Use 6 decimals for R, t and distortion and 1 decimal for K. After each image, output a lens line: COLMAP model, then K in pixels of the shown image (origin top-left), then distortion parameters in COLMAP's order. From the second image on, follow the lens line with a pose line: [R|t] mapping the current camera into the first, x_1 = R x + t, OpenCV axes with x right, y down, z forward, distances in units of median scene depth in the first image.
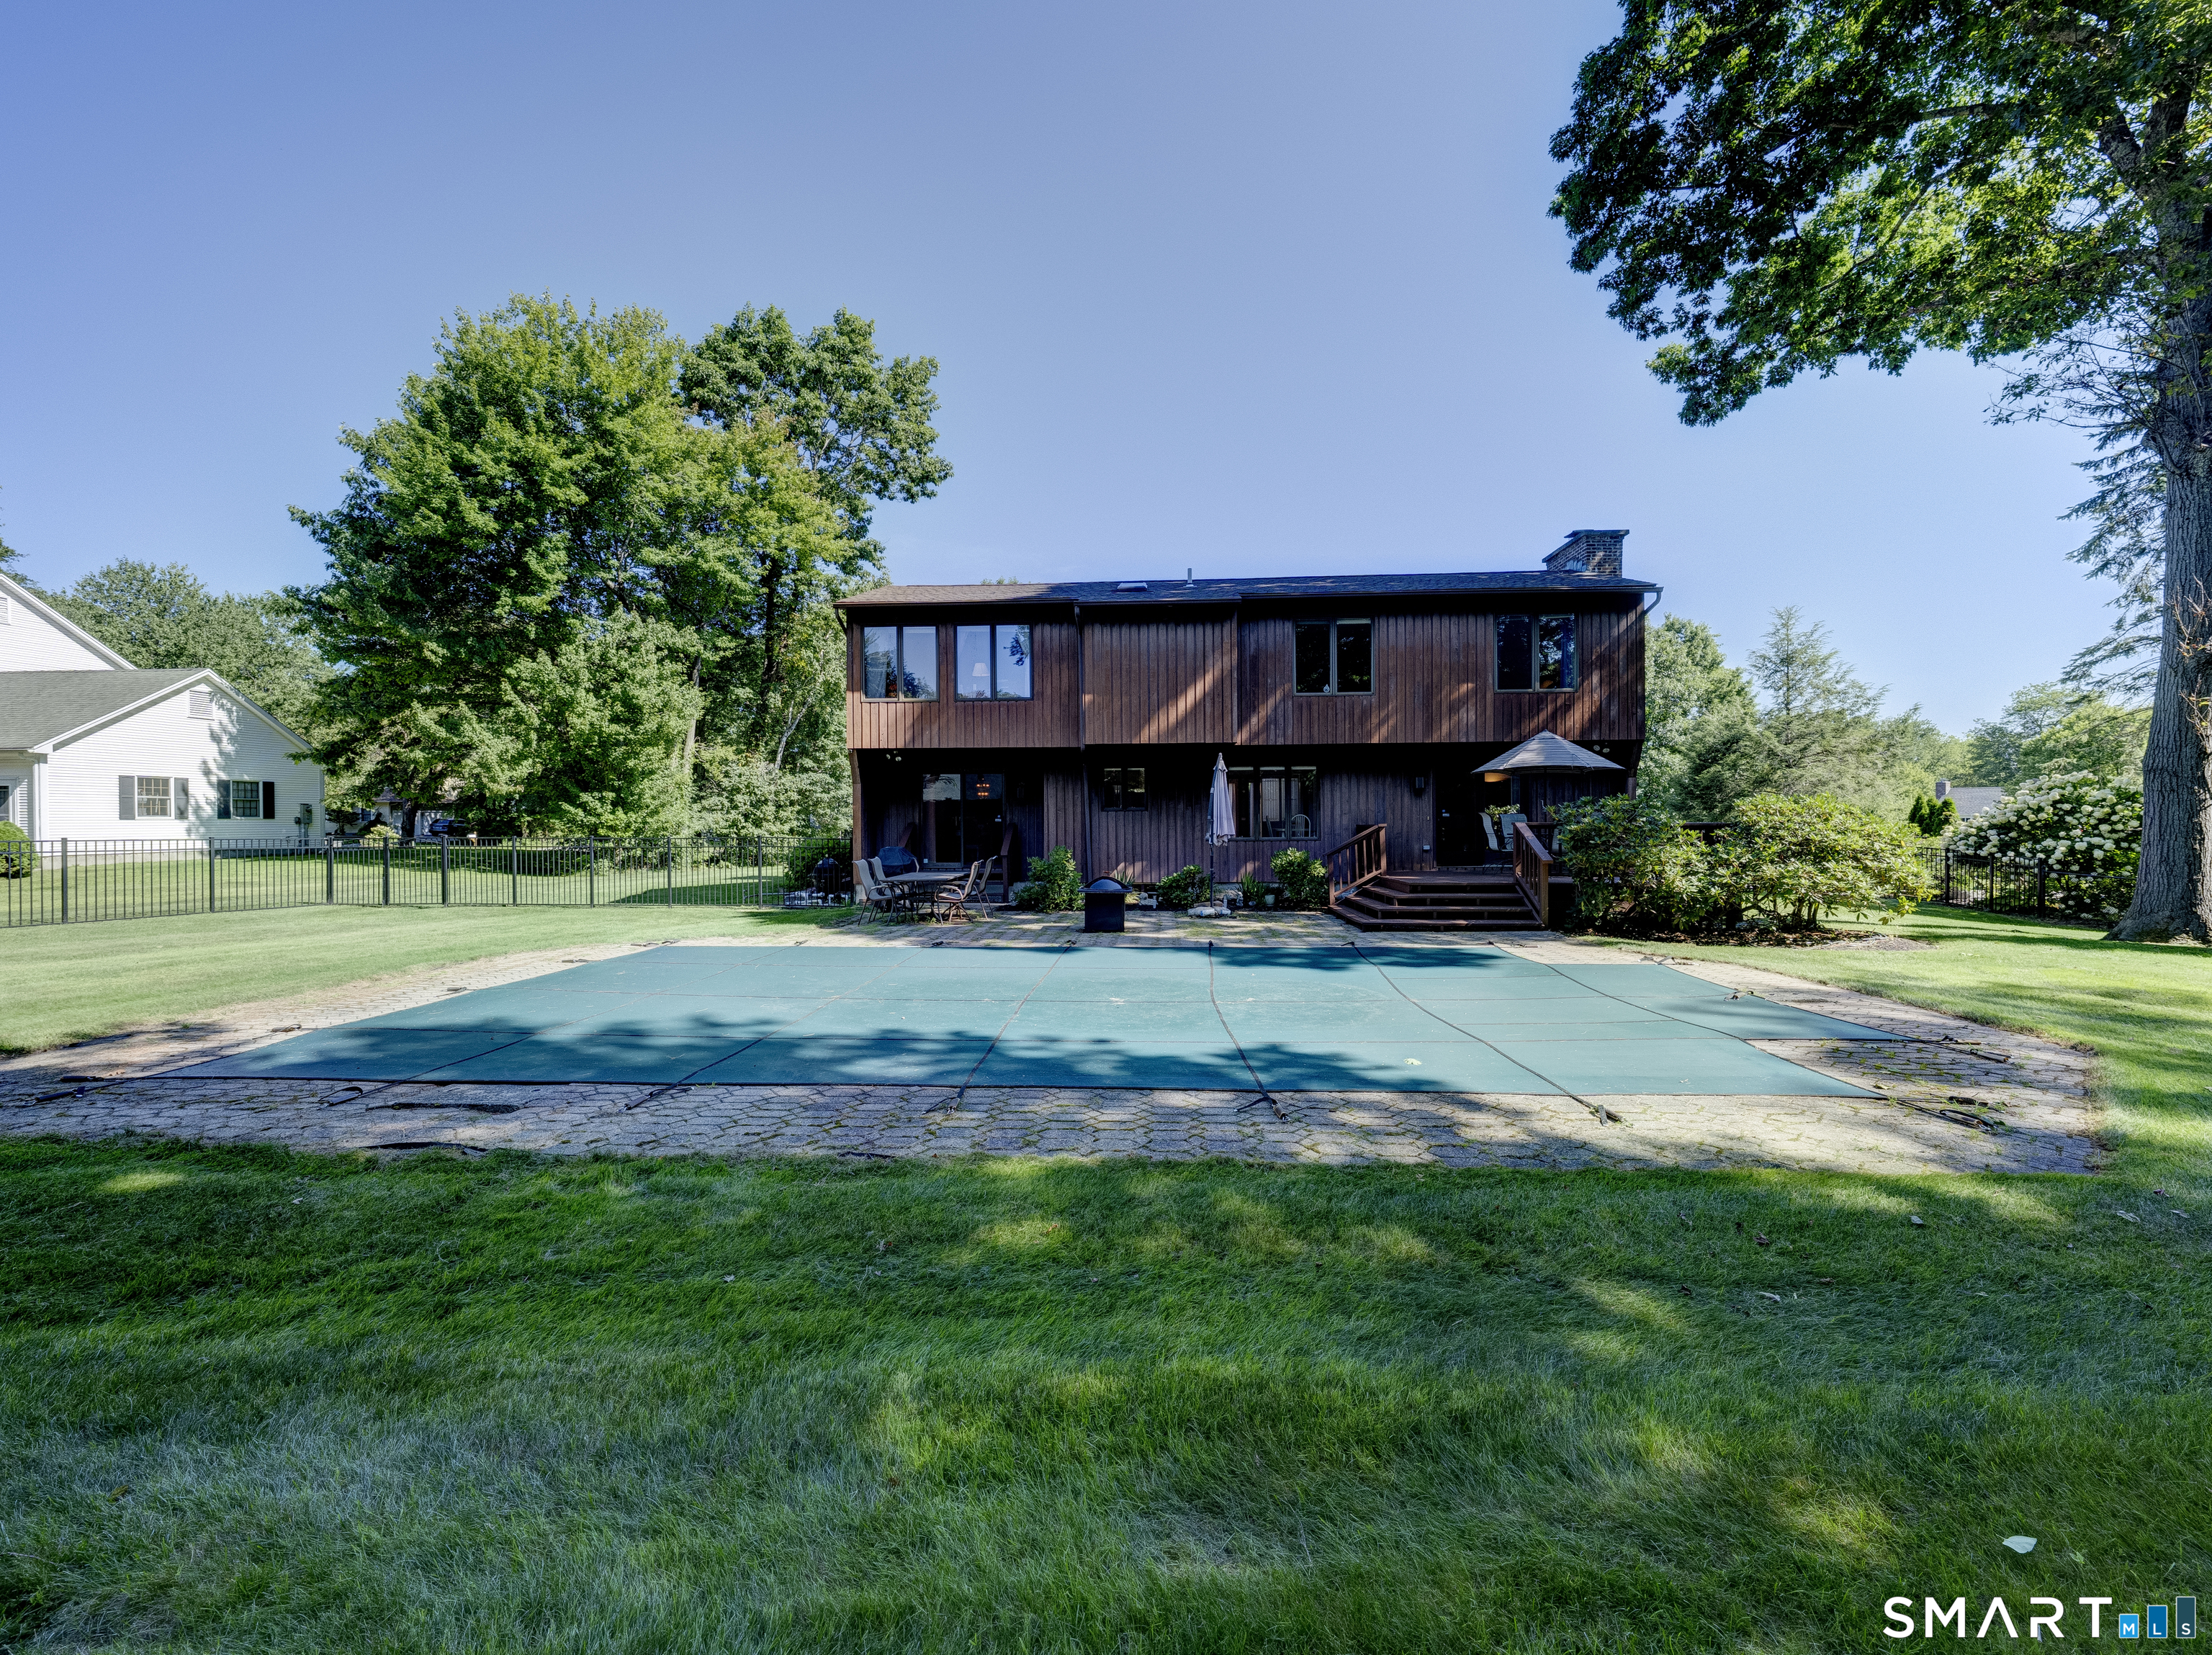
lens RADIAL K [[862.6, 0, 1084.1], [0, 862.6, 828.5], [0, 0, 1]] dist [-0.001824, -0.000373]
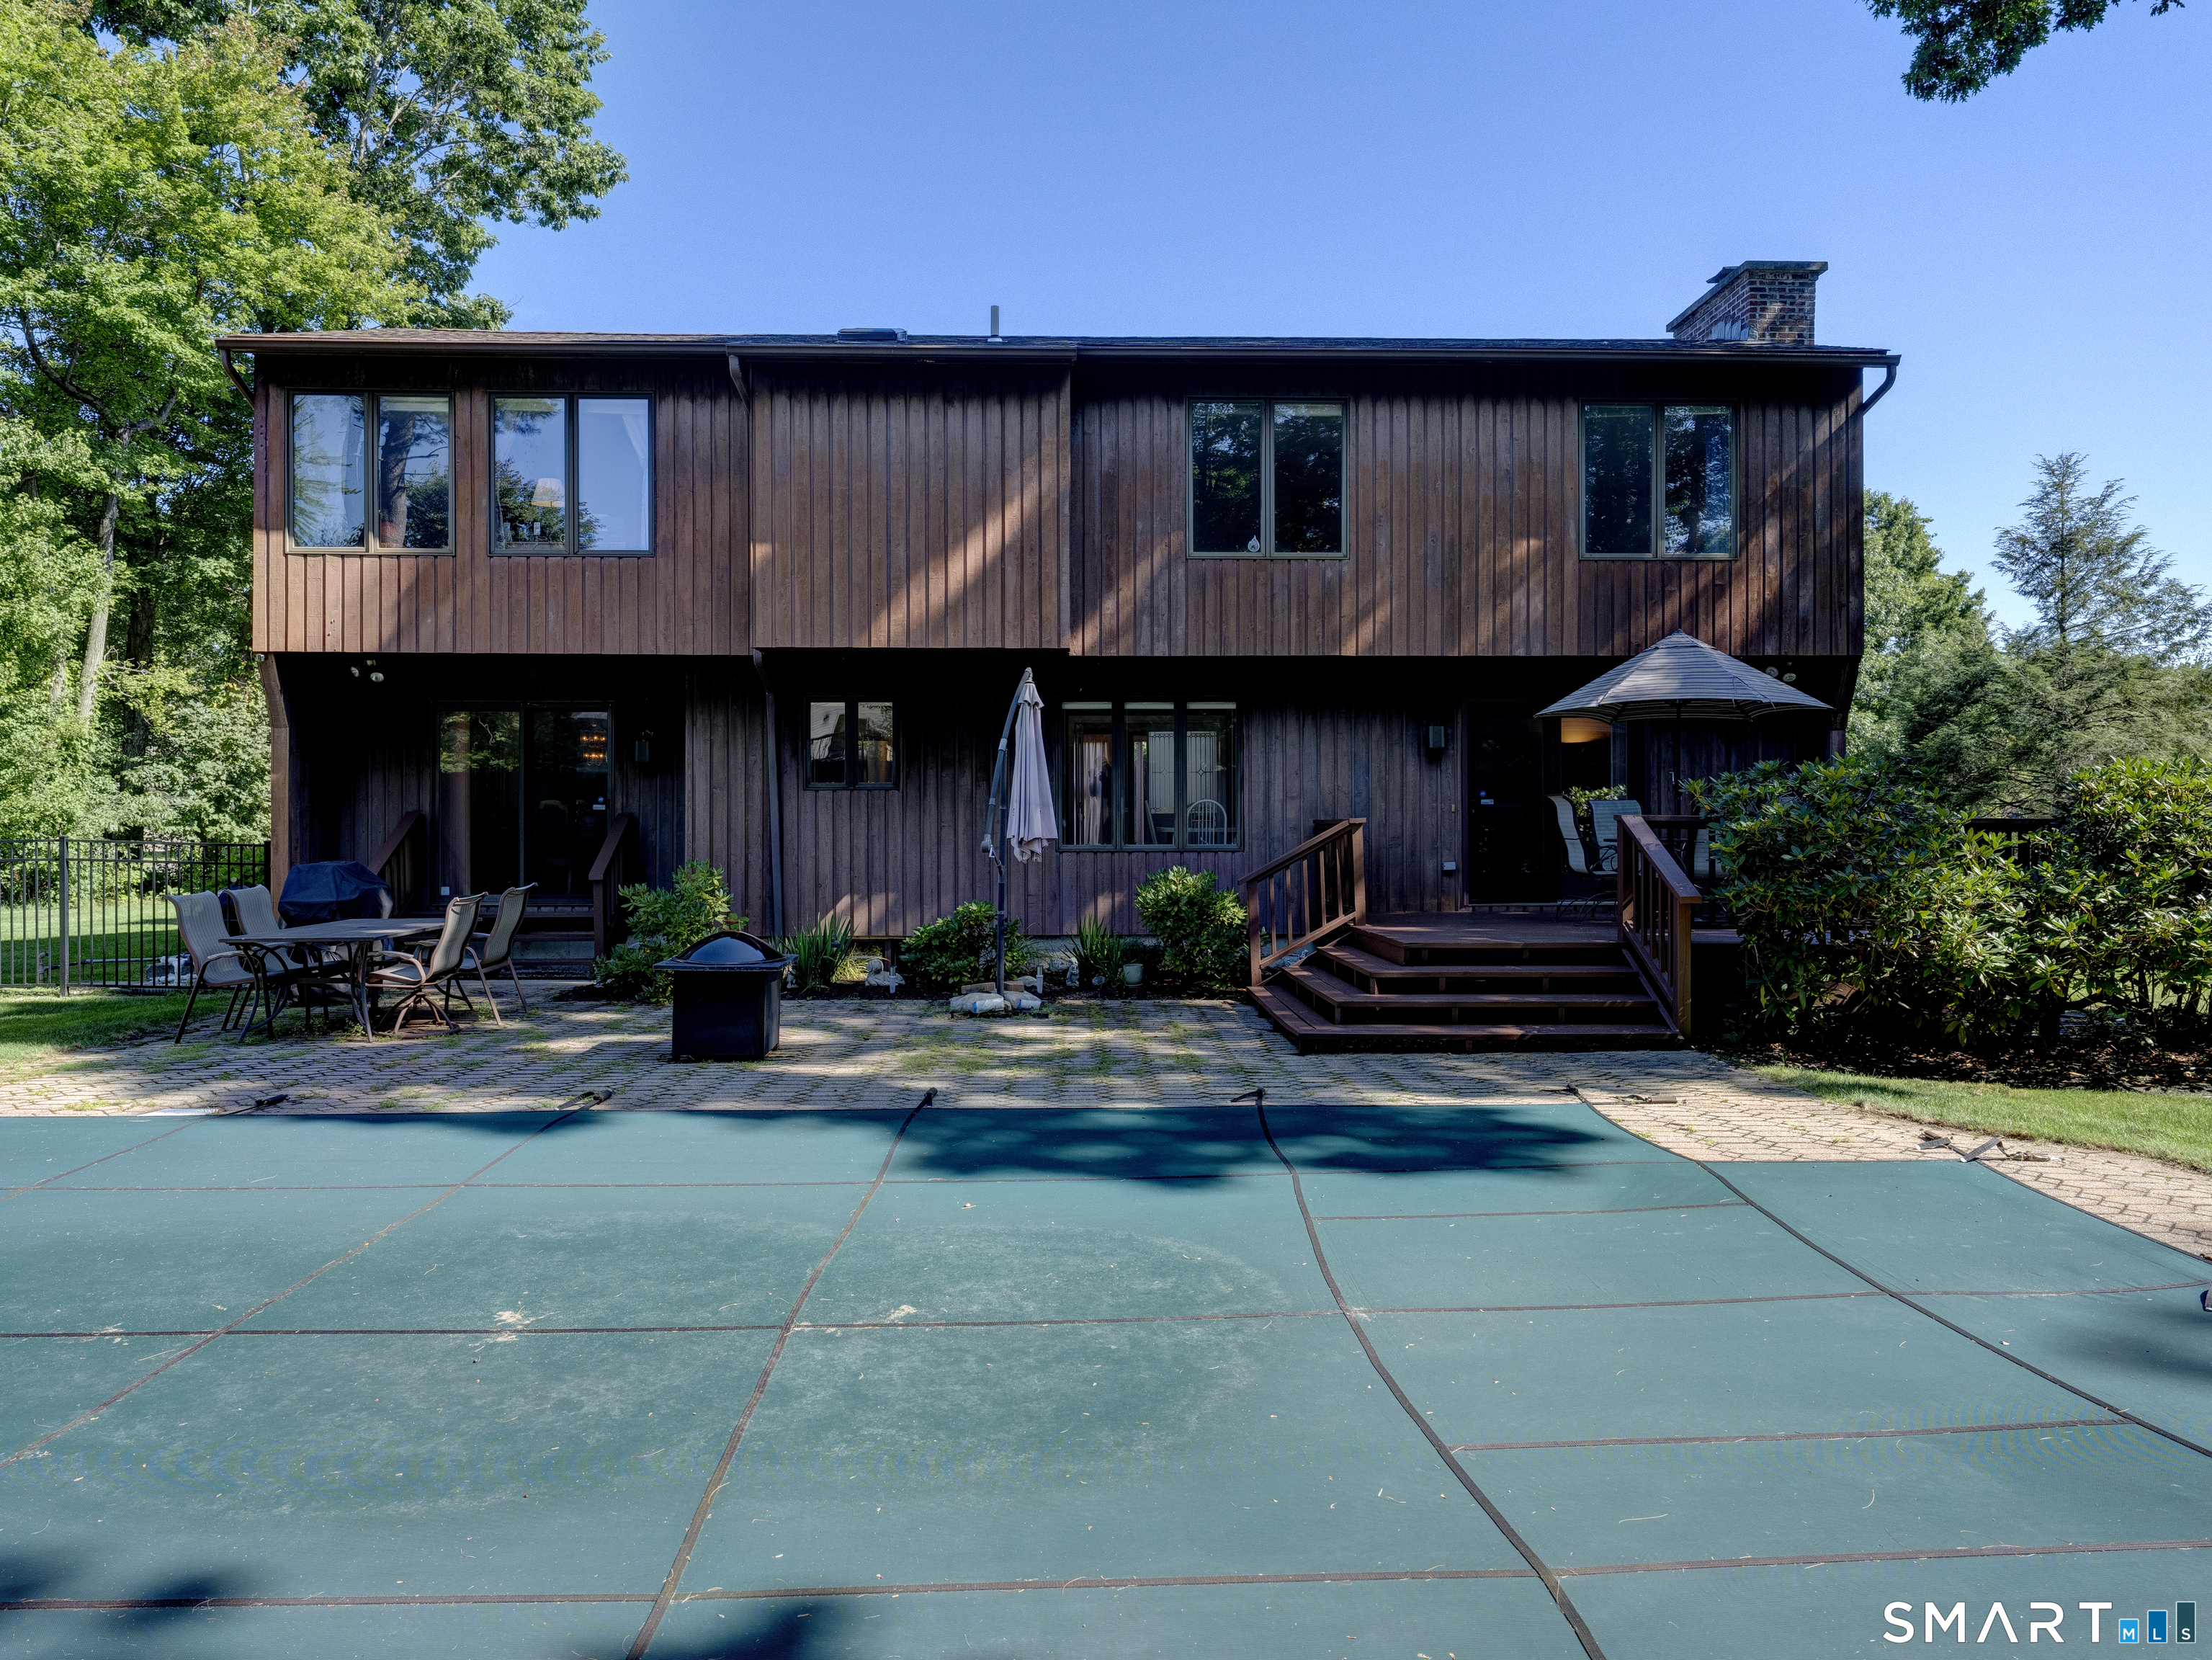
lens RADIAL K [[1406.1, 0, 1065.8], [0, 1406.1, 817.8], [0, 0, 1]] dist [-0.000316, -0.002038]
pose [[0.995542, 0.006215, 0.094112, 0.097502], [-0.005349, 0.999941, -0.009457, 0.002660], [-0.094165, 0.008911, 0.995517, 0.206112]]
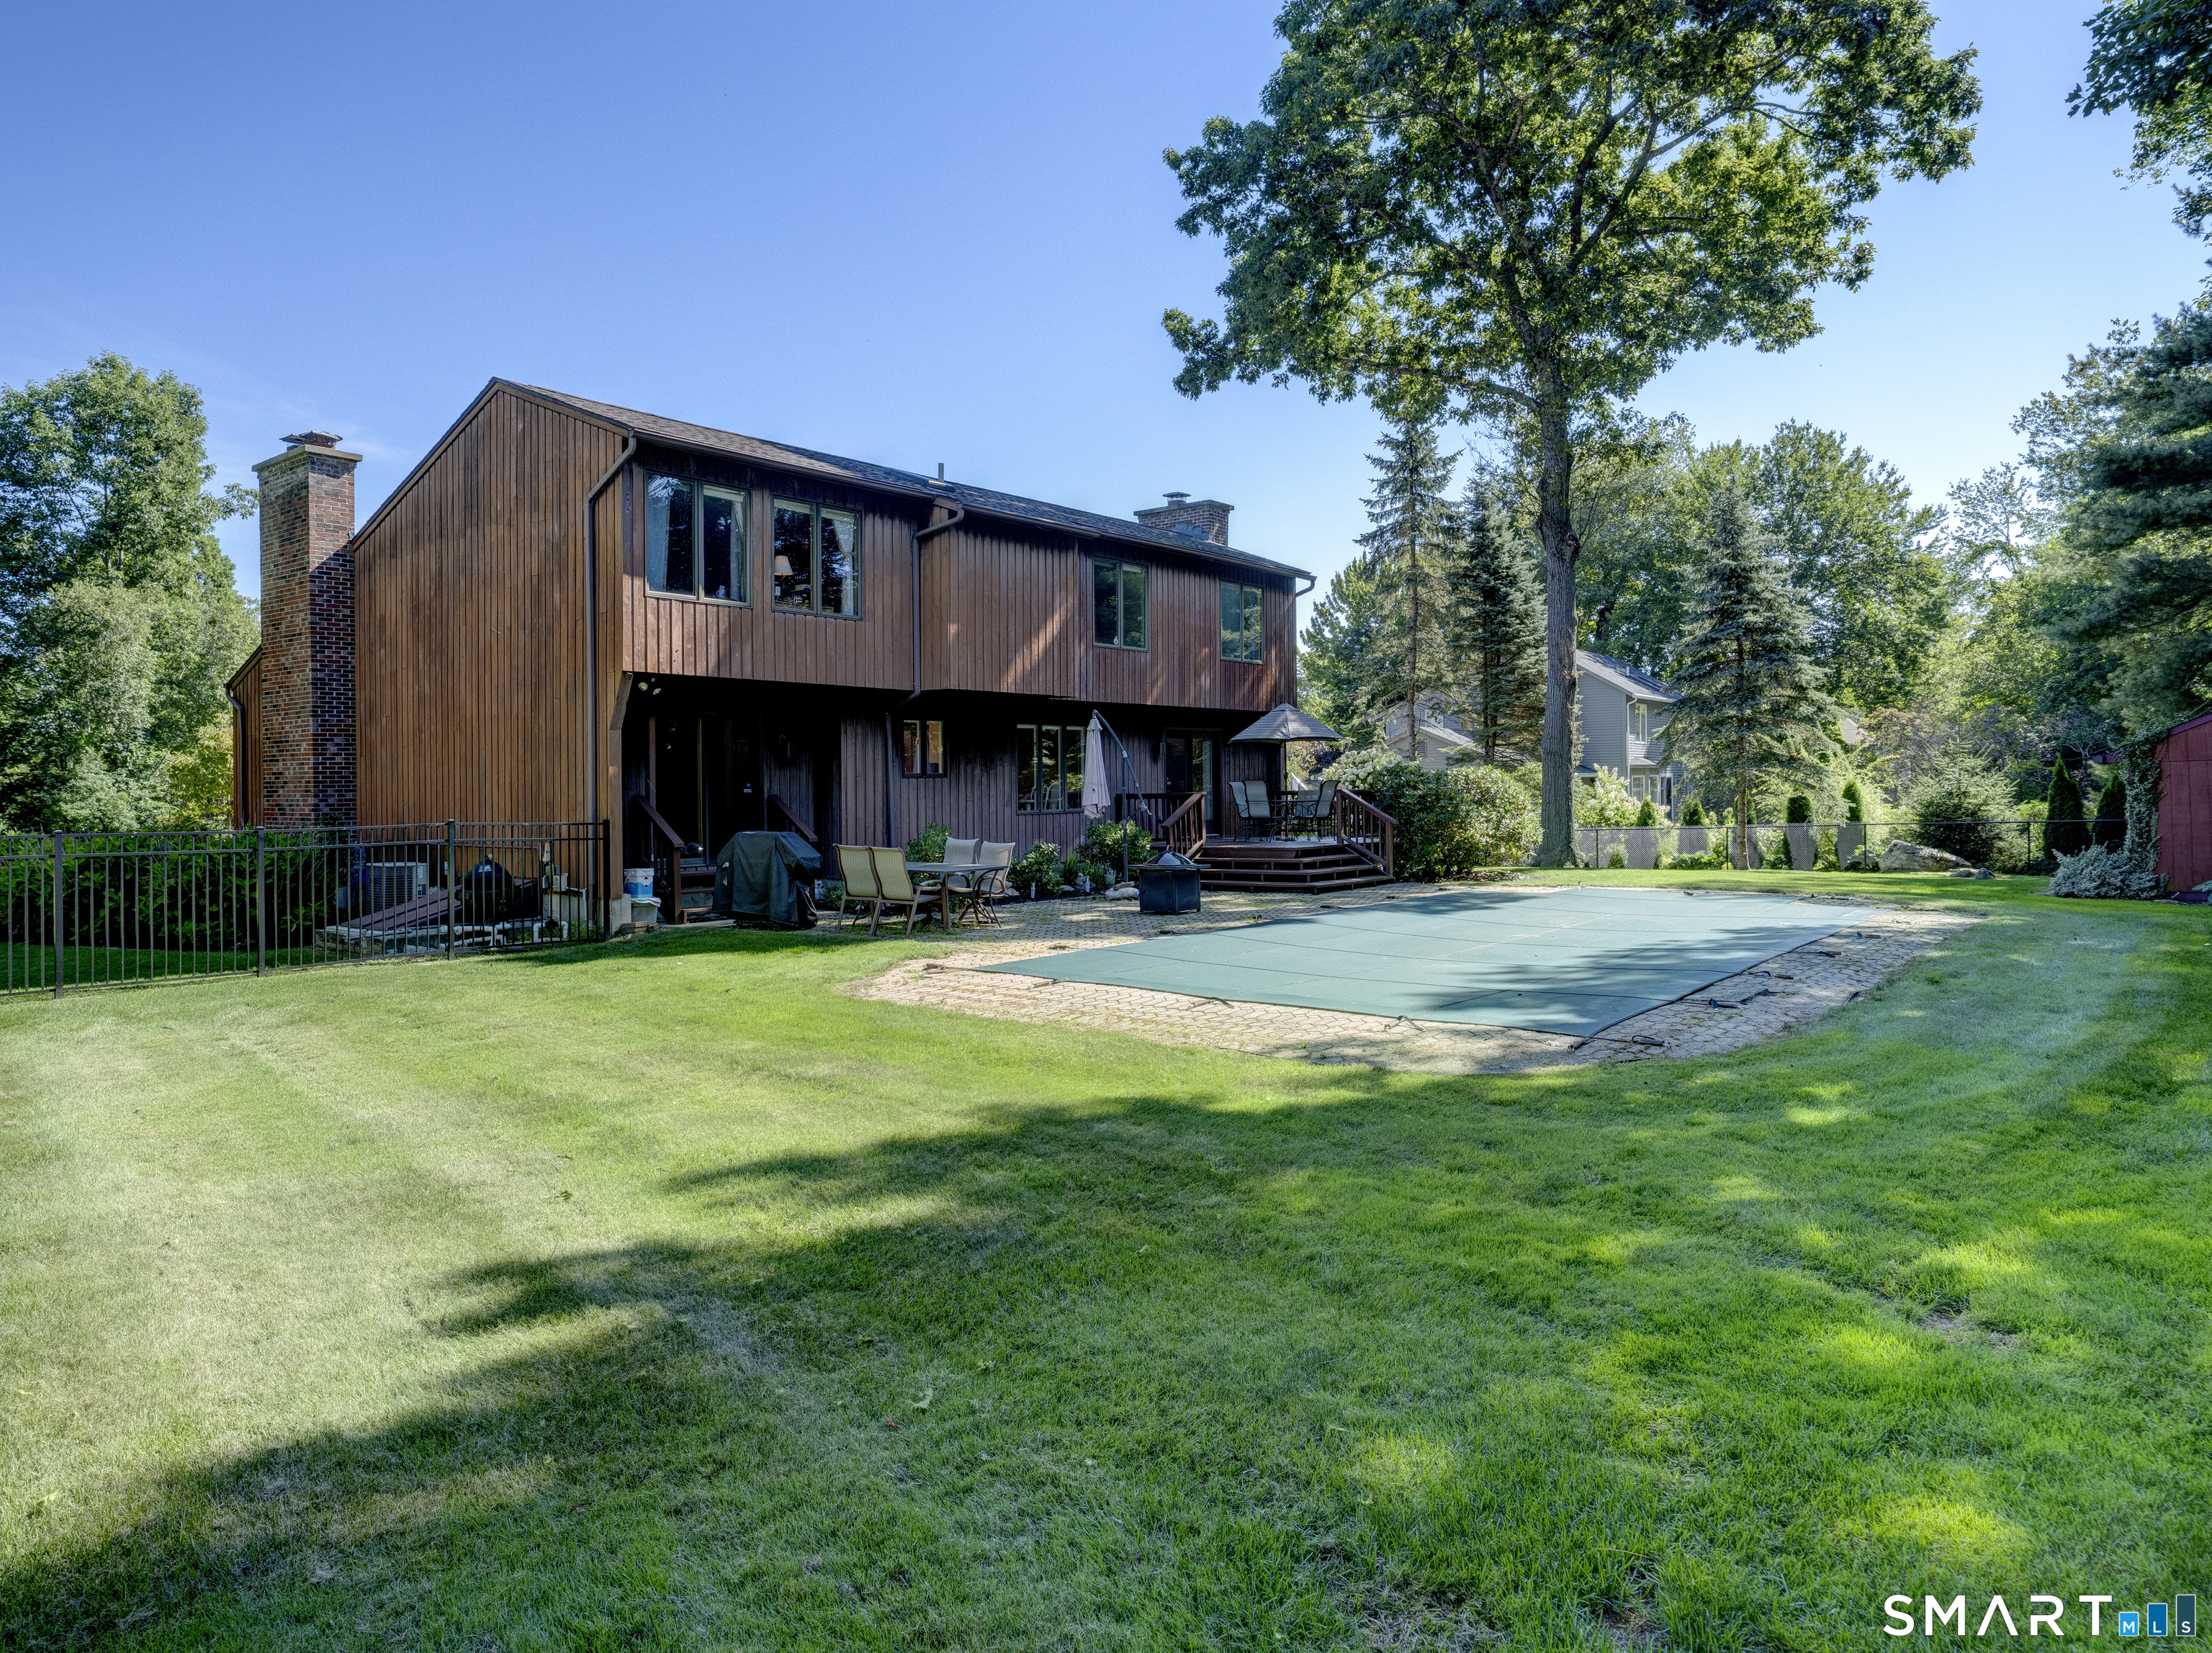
lens RADIAL K [[1405.8, 0, 1065.8], [0, 1405.8, 814.3], [0, 0, 1]] dist [-0.000316, -0.002038]
pose [[0.571976, -0.021802, 0.819981, -0.929462], [0.008426, 0.999750, 0.020704, -0.012626], [-0.820227, -0.004933, 0.572016, 0.208384]]
